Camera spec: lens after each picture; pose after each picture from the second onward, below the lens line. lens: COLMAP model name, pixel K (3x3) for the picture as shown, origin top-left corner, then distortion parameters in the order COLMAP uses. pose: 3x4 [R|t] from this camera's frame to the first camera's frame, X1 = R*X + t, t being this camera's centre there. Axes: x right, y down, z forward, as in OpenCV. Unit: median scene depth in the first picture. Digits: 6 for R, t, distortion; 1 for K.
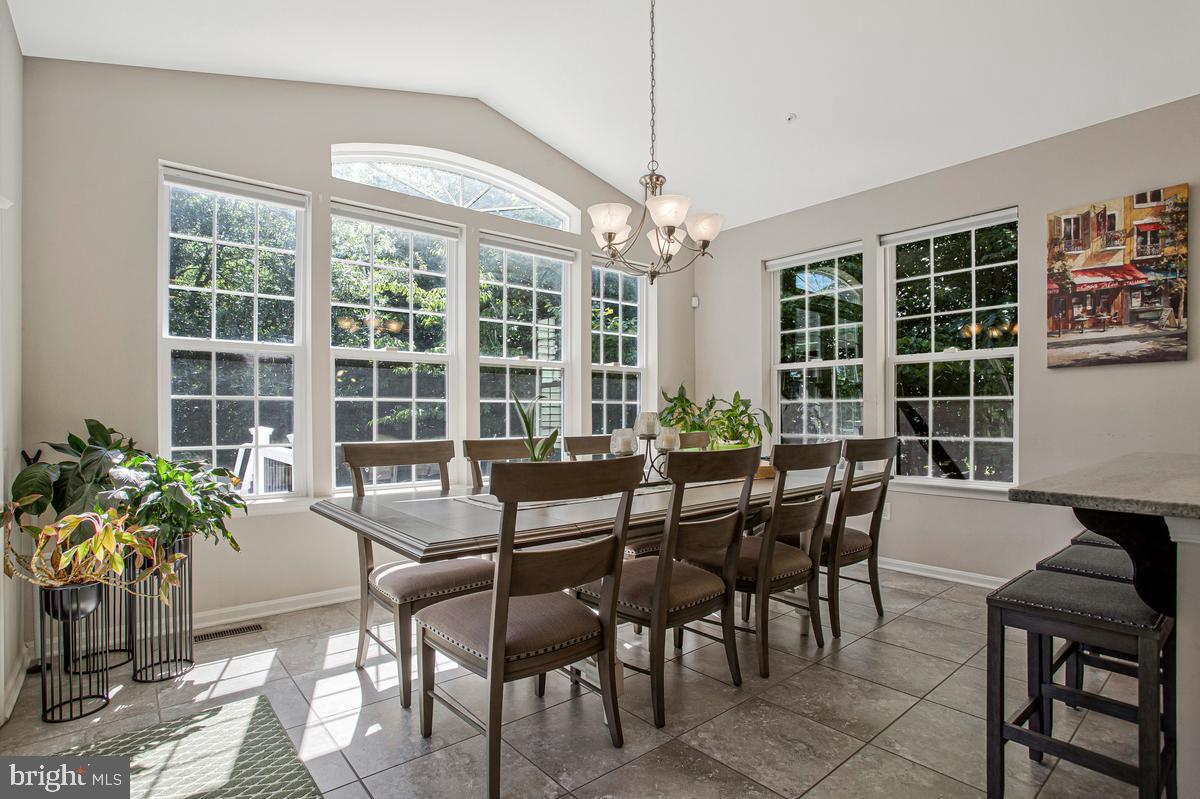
lens RADIAL K [[600.5, 0, 623.2], [0, 600.5, 401.7], [0, 0, 1]] dist [0.003454, 0.000695]
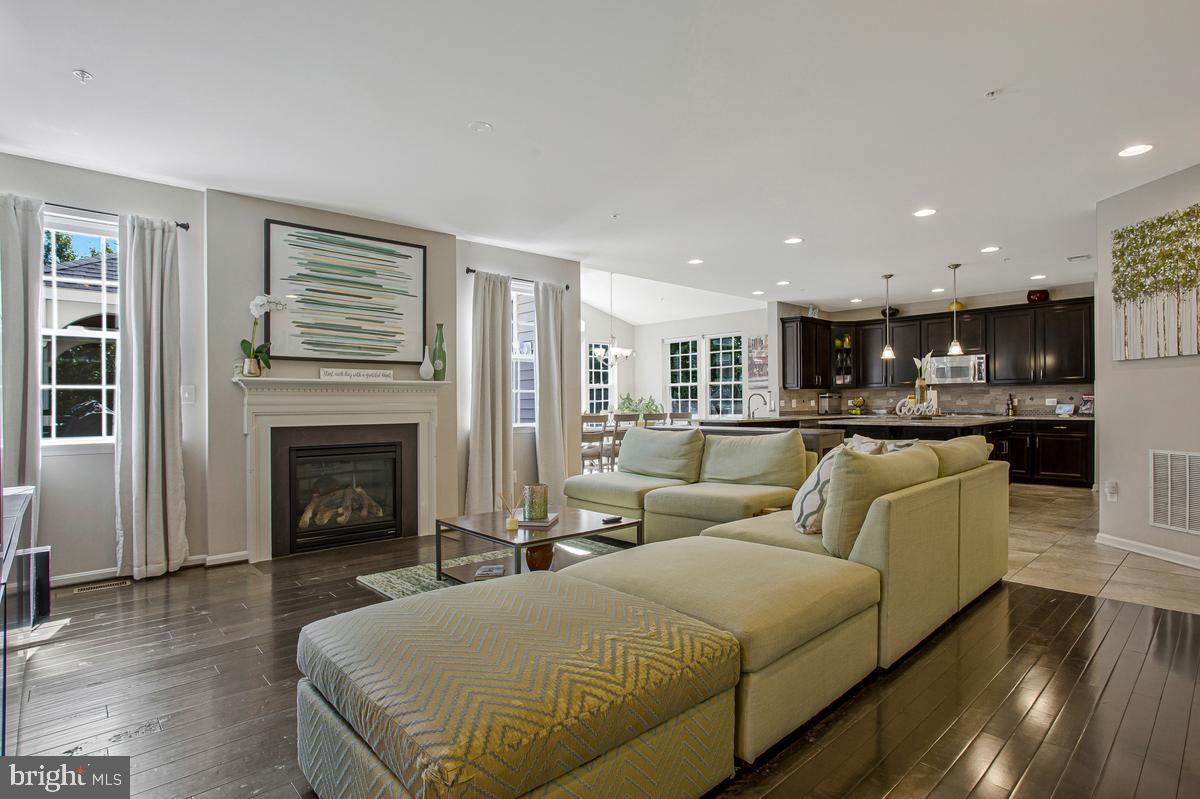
lens RADIAL K [[600.5, 0, 623.2], [0, 600.5, 401.7], [0, 0, 1]] dist [0.003454, 0.000695]
pose [[0.999198, -0.002902, 0.039933, -0.013758], [0.002326, 0.999892, 0.014479, -0.029384], [-0.039971, -0.014375, 0.999097, -1.433015]]
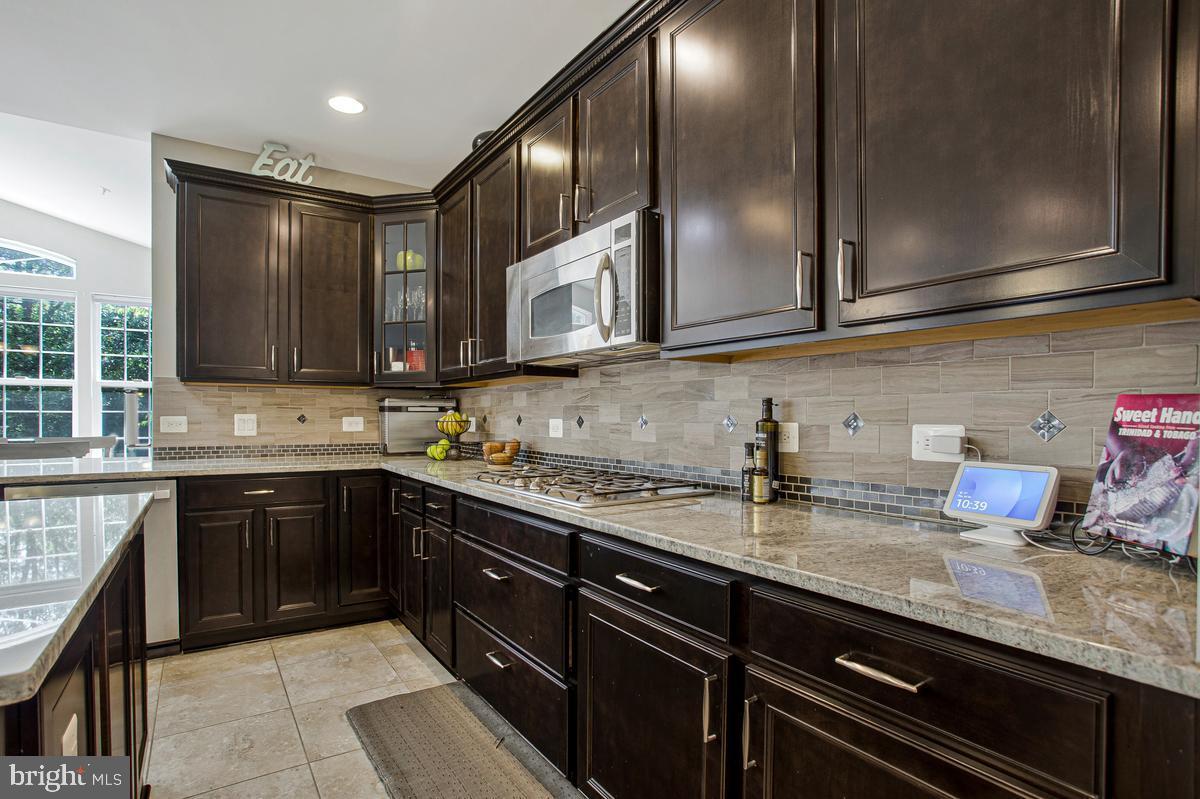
lens RADIAL K [[584.1, 0, 596.7], [0, 584.1, 411.7], [0, 0, 1]] dist [-0.051805, 0.000364]
pose [[0.991089, 0.007817, -0.132970, 1.163171], [-0.006621, 0.999934, 0.009437, -0.017866], [0.133035, -0.008473, 0.991075, -0.049420]]
